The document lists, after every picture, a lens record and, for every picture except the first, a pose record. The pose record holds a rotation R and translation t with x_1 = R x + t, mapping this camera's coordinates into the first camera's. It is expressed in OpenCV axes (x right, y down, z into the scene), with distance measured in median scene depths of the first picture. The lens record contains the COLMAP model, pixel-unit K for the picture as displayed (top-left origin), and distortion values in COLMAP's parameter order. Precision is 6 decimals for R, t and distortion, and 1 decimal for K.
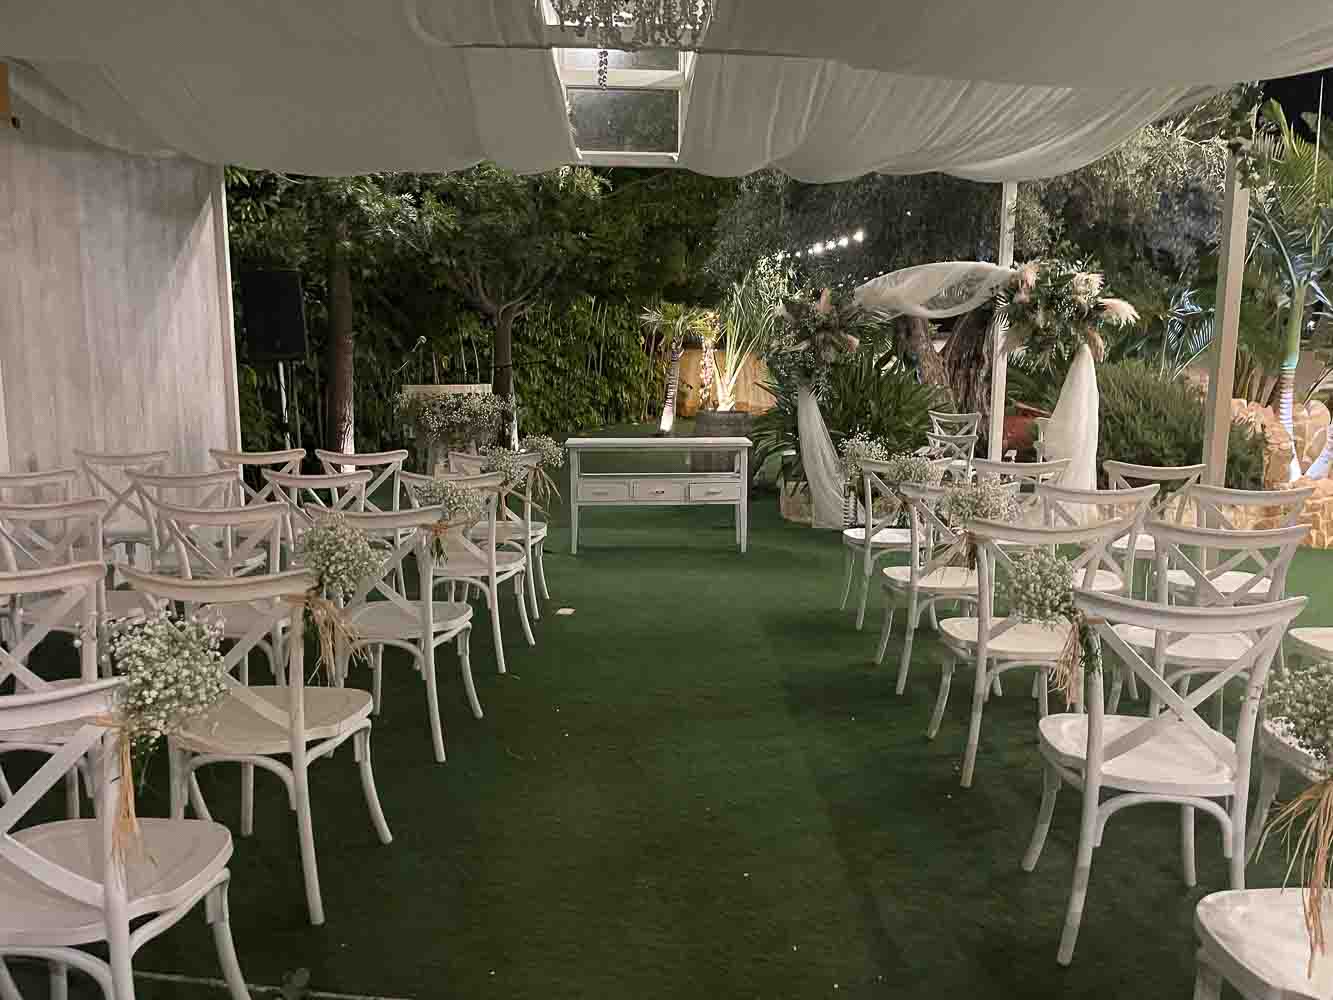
lens RADIAL K [[1016.5, 0, 677.1], [0, 1016.5, 500.0], [0, 0, 1]] dist [0.057231, -0.024431]
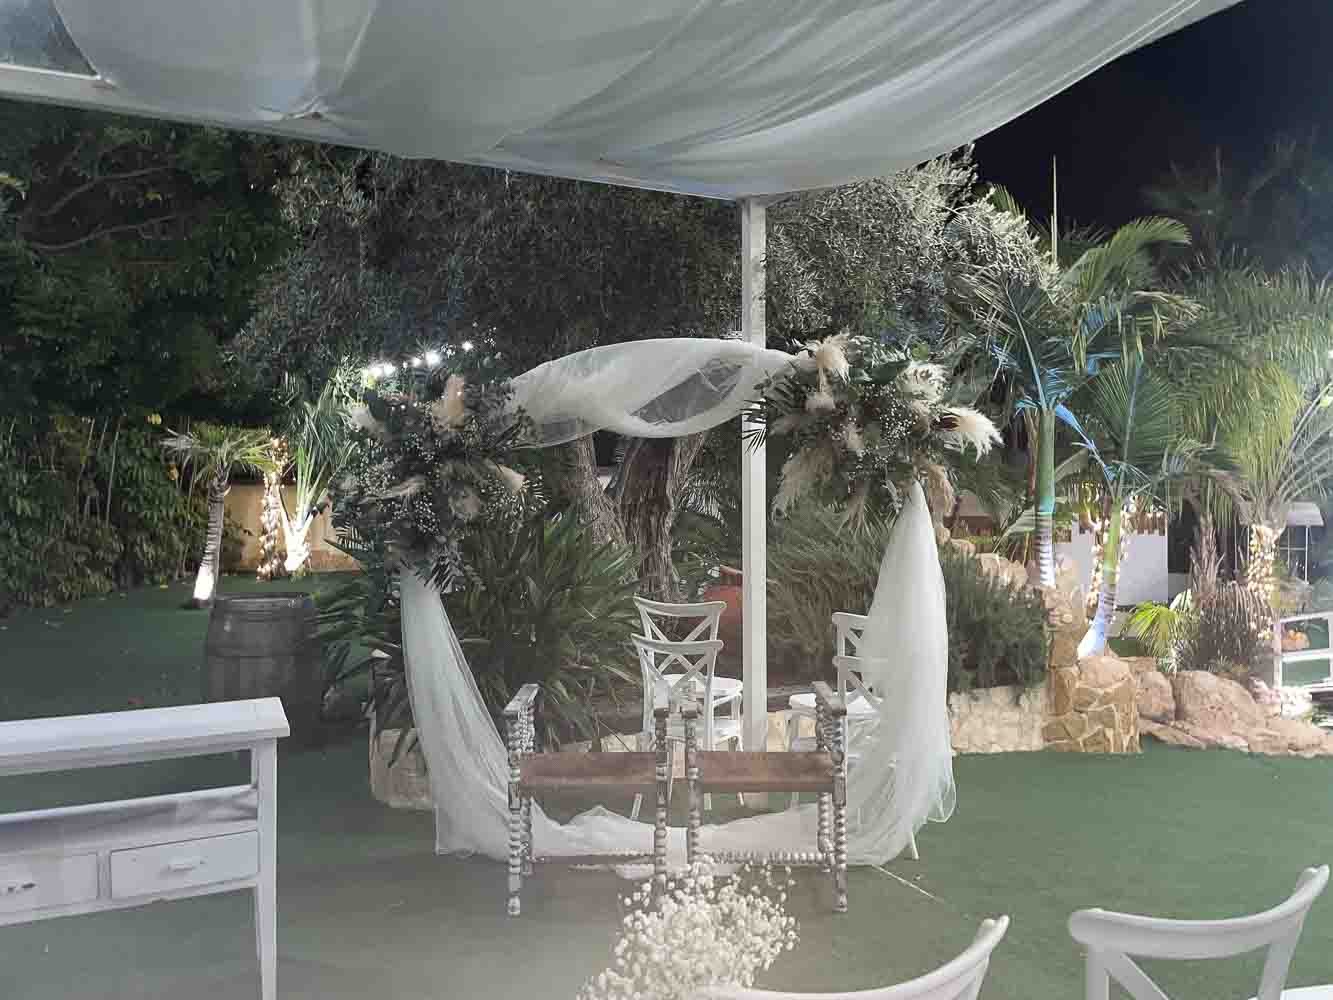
lens RADIAL K [[1016.5, 0, 677.8], [0, 1016.5, 487.7], [0, 0, 1]] dist [0.057231, -0.024431]
pose [[0.924329, -0.005896, 0.381551, 0.049996], [0.059689, 0.989807, -0.129305, -0.072510], [-0.376899, 0.142294, 0.915259, 0.452962]]
